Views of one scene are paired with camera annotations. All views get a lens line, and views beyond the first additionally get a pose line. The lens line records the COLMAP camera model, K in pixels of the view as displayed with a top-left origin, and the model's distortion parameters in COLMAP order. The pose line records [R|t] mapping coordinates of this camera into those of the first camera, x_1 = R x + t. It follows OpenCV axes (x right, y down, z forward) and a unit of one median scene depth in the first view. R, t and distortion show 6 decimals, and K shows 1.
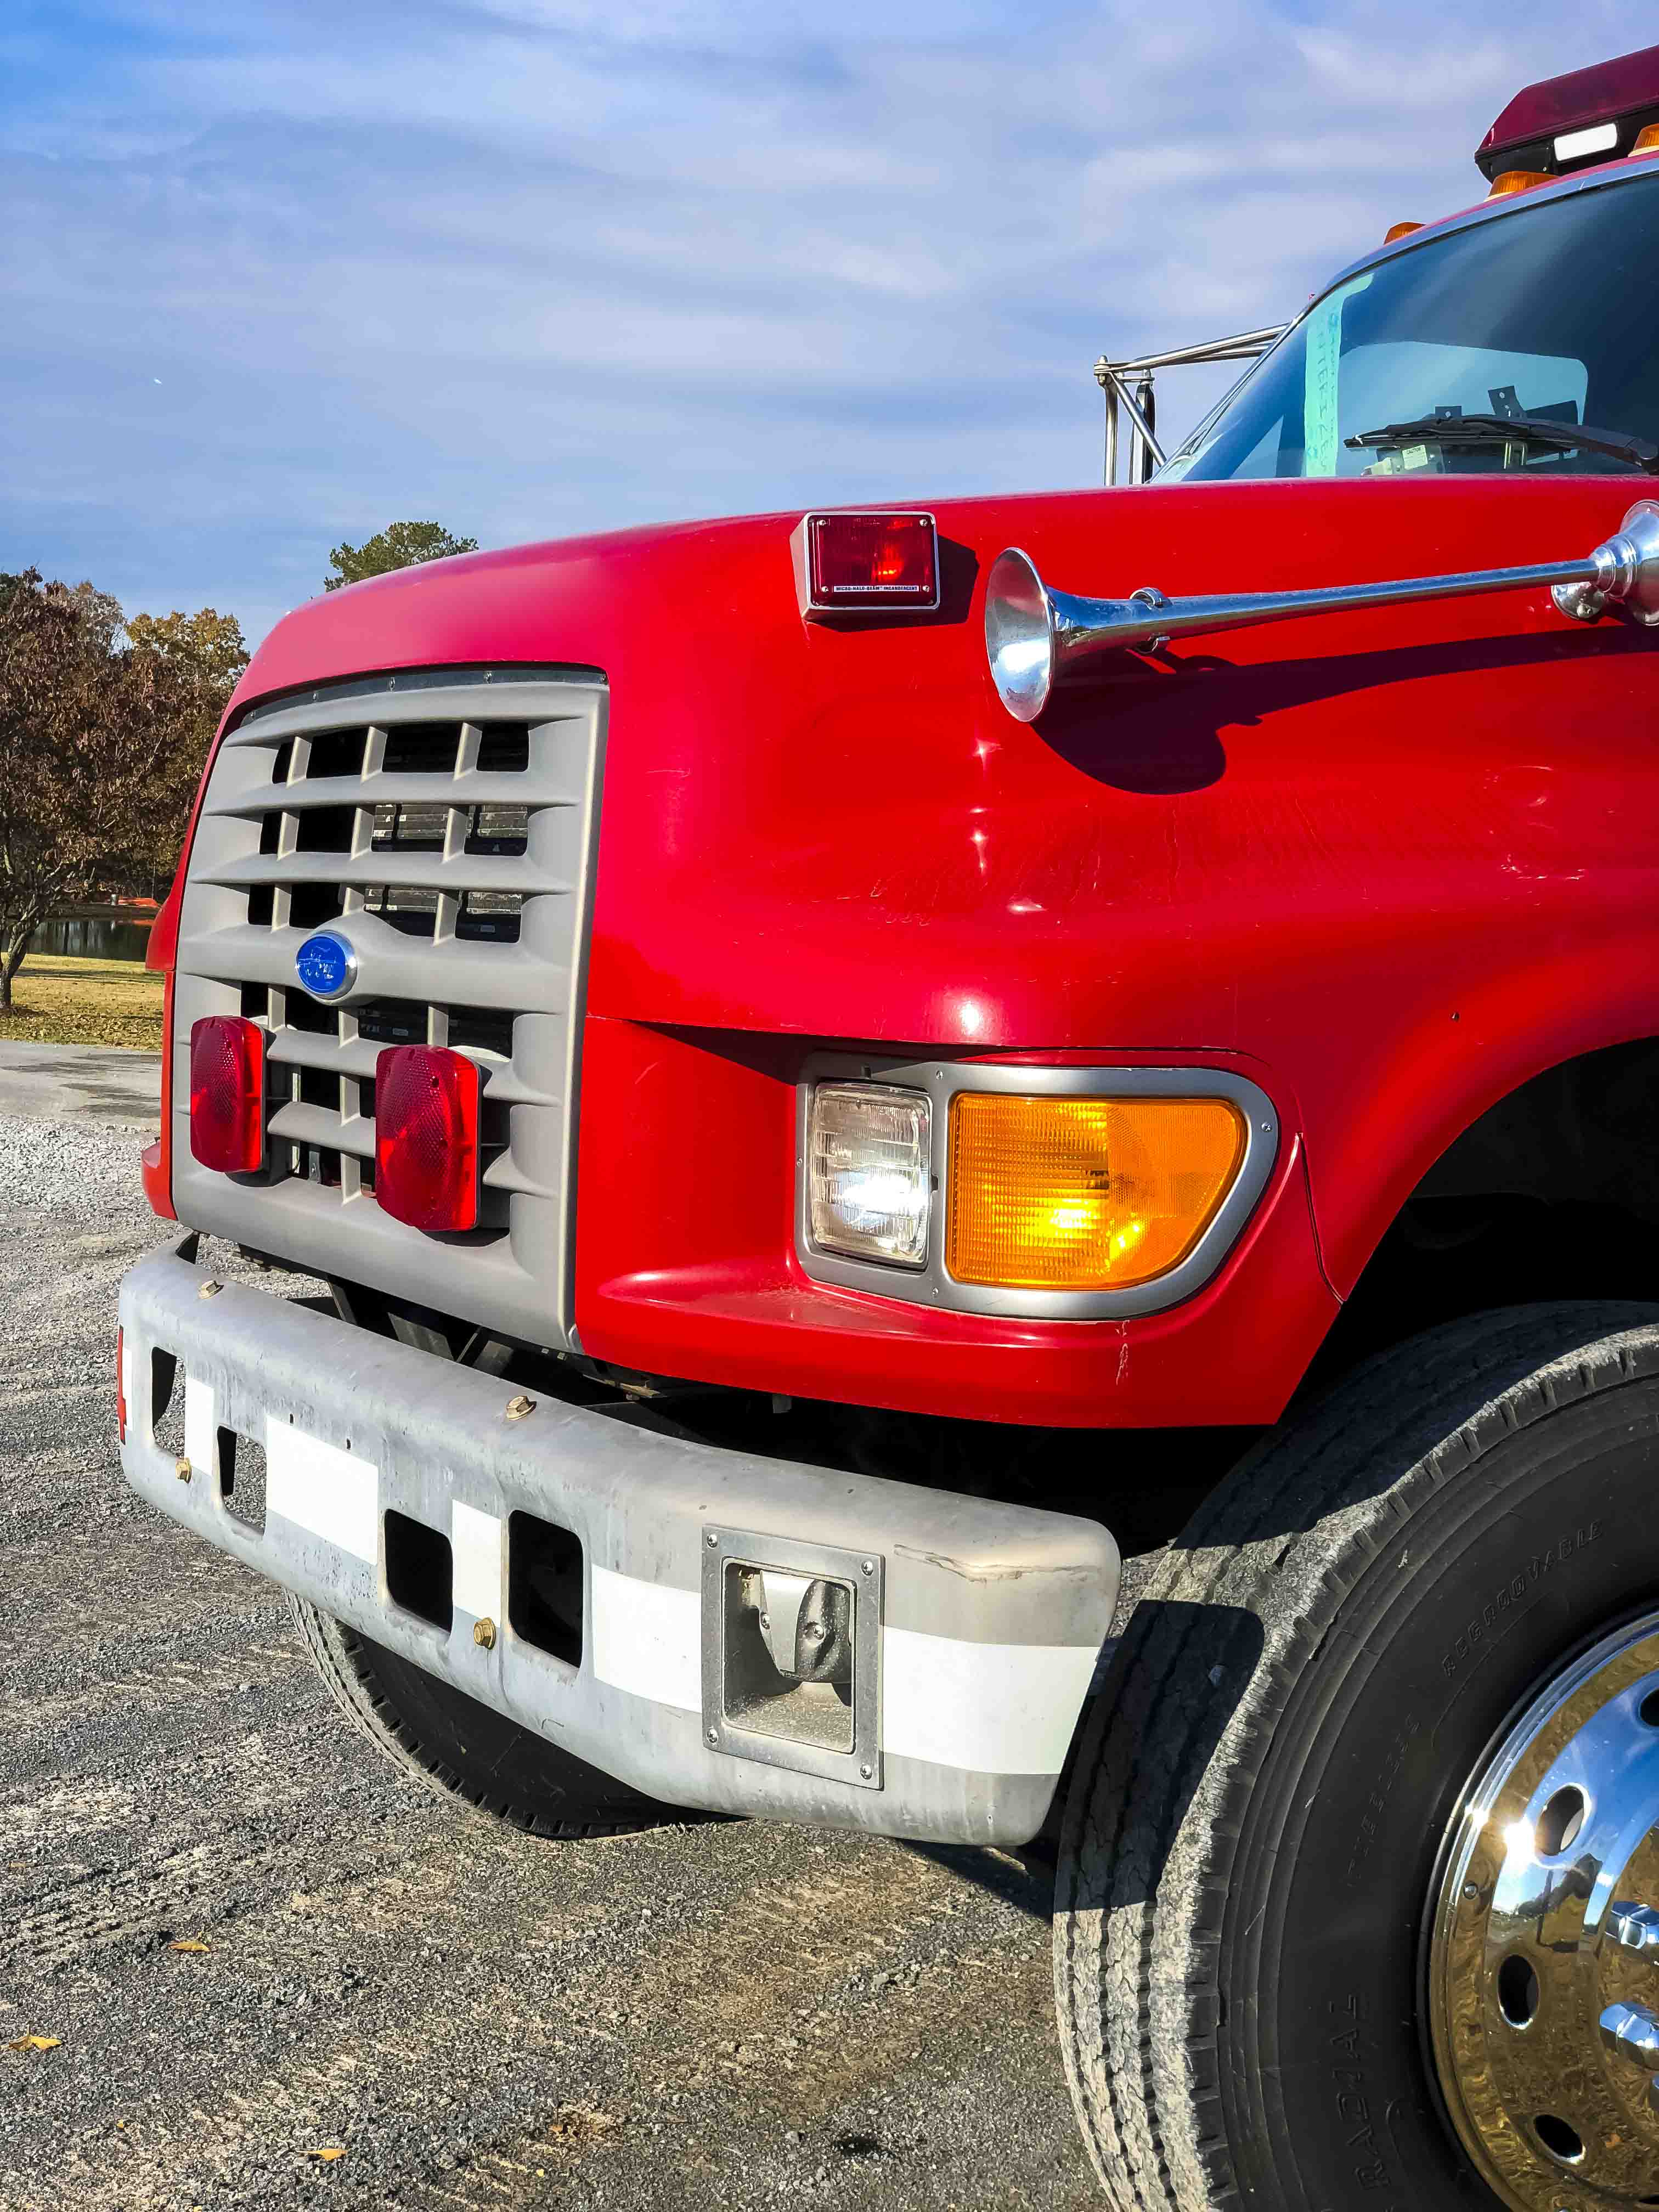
lens RADIAL K [[3308.9, 0, 760.6], [0, 3308.9, 1115.7], [0, 0, 1]] dist [0.191945, -0.781452]
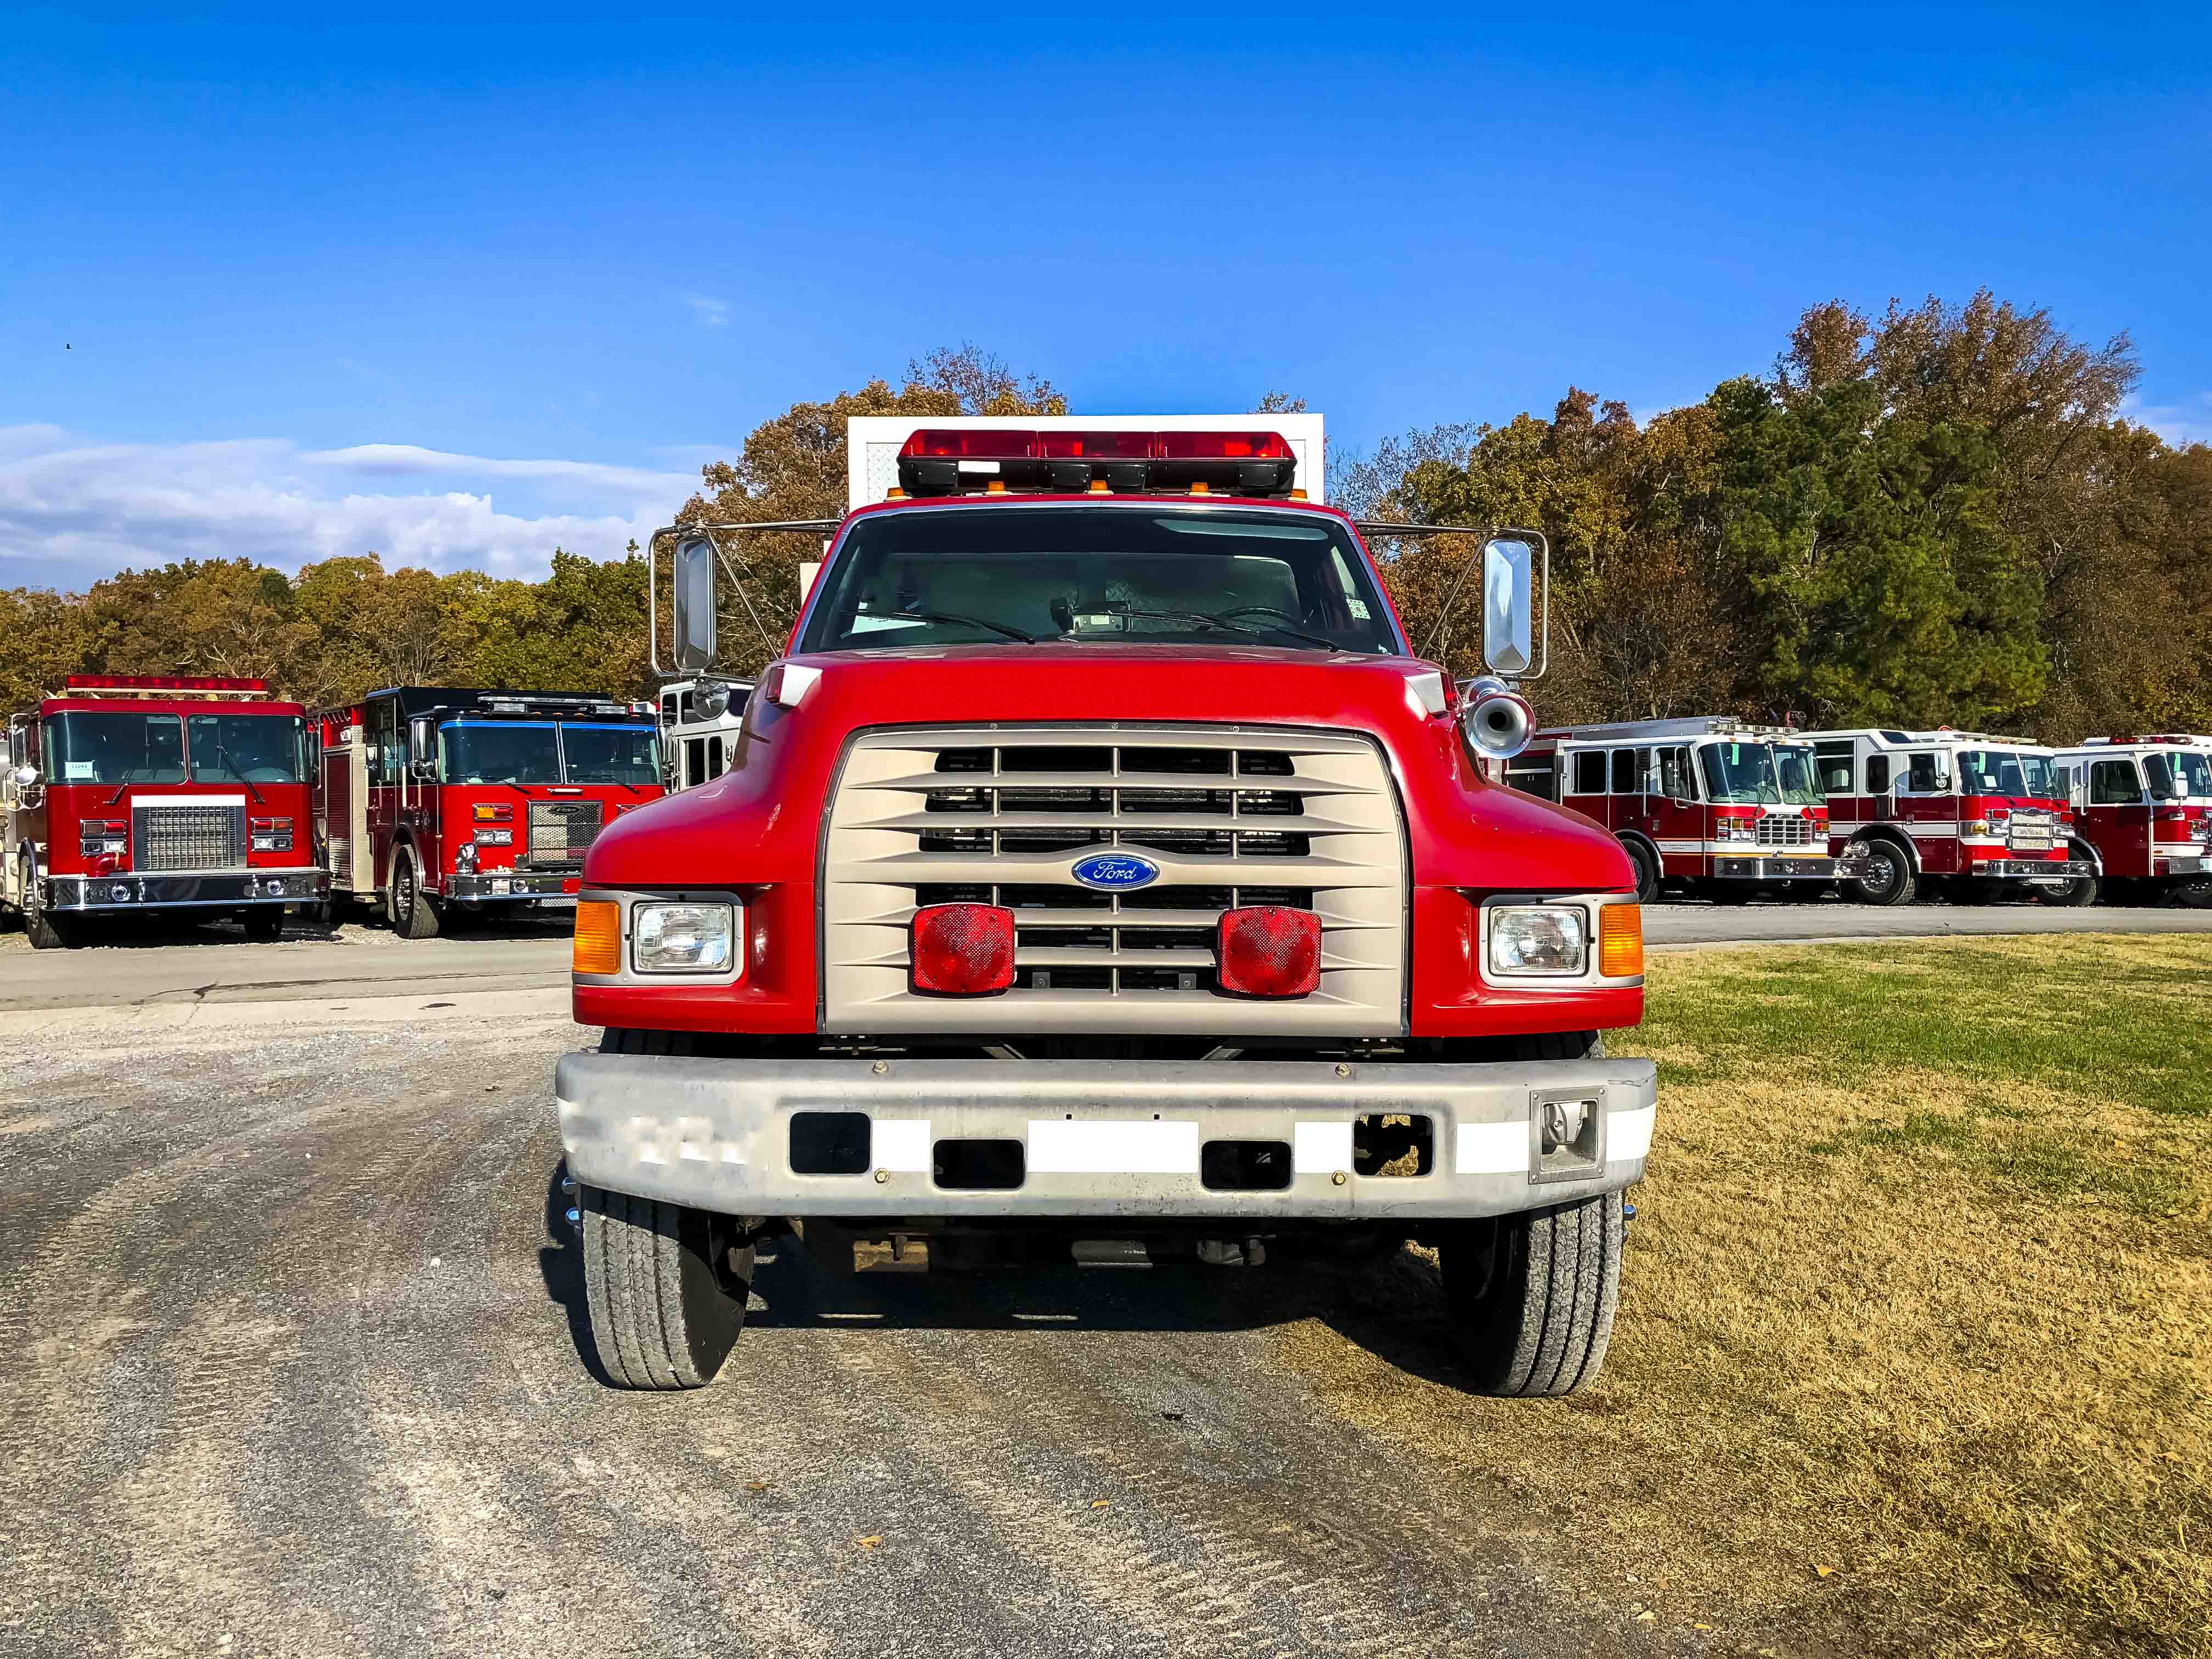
lens RADIAL K [[1818.6, 0, 1098.0], [0, 1818.6, 798.4], [0, 0, 1]] dist [0.019644, 0.000145]
pose [[0.462316, -0.028848, 0.886246, -1.274904], [0.069168, 0.997598, -0.003609, -0.101711], [-0.884013, 0.062968, 0.463201, 0.621429]]
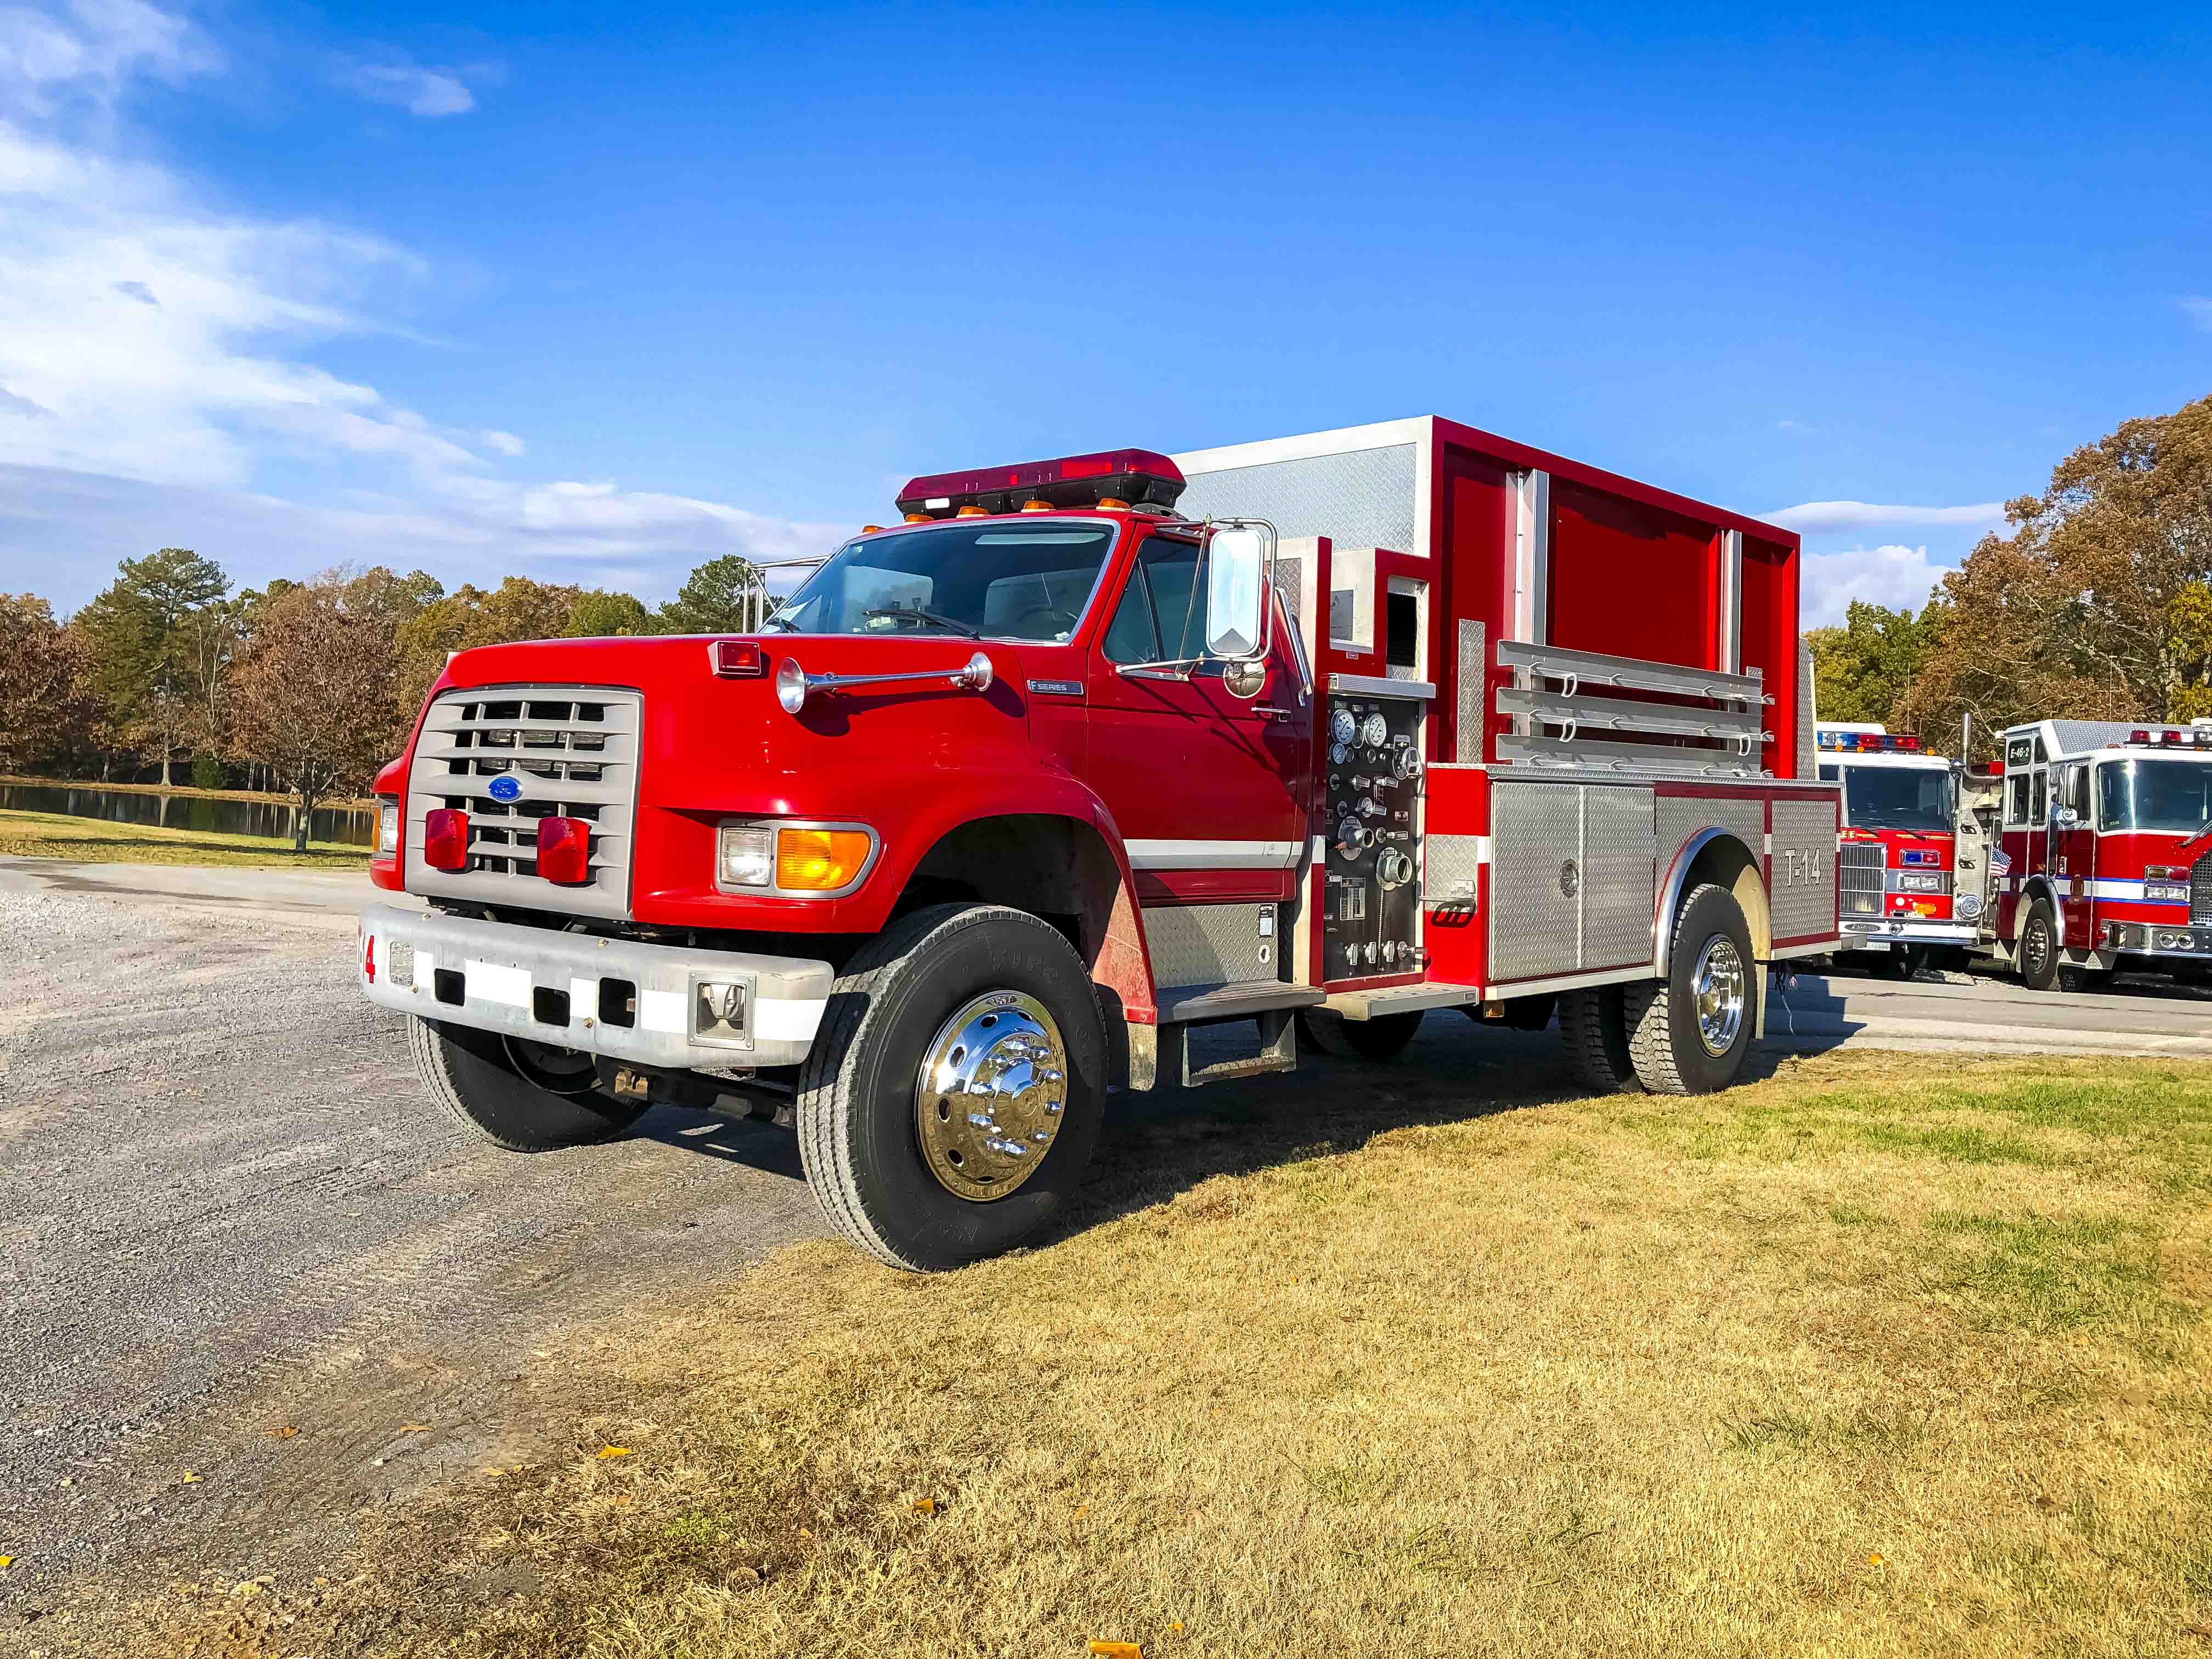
lens RADIAL K [[1805.2, 0, 1102.8], [0, 1805.2, 819.0], [0, 0, 1]] dist [0.007006, 0.001743]
pose [[0.930982, 0.017376, 0.364653, -0.256398], [0.000354, 0.998823, -0.048499, 0.060630], [-0.365066, 0.045281, 0.929880, -0.651870]]
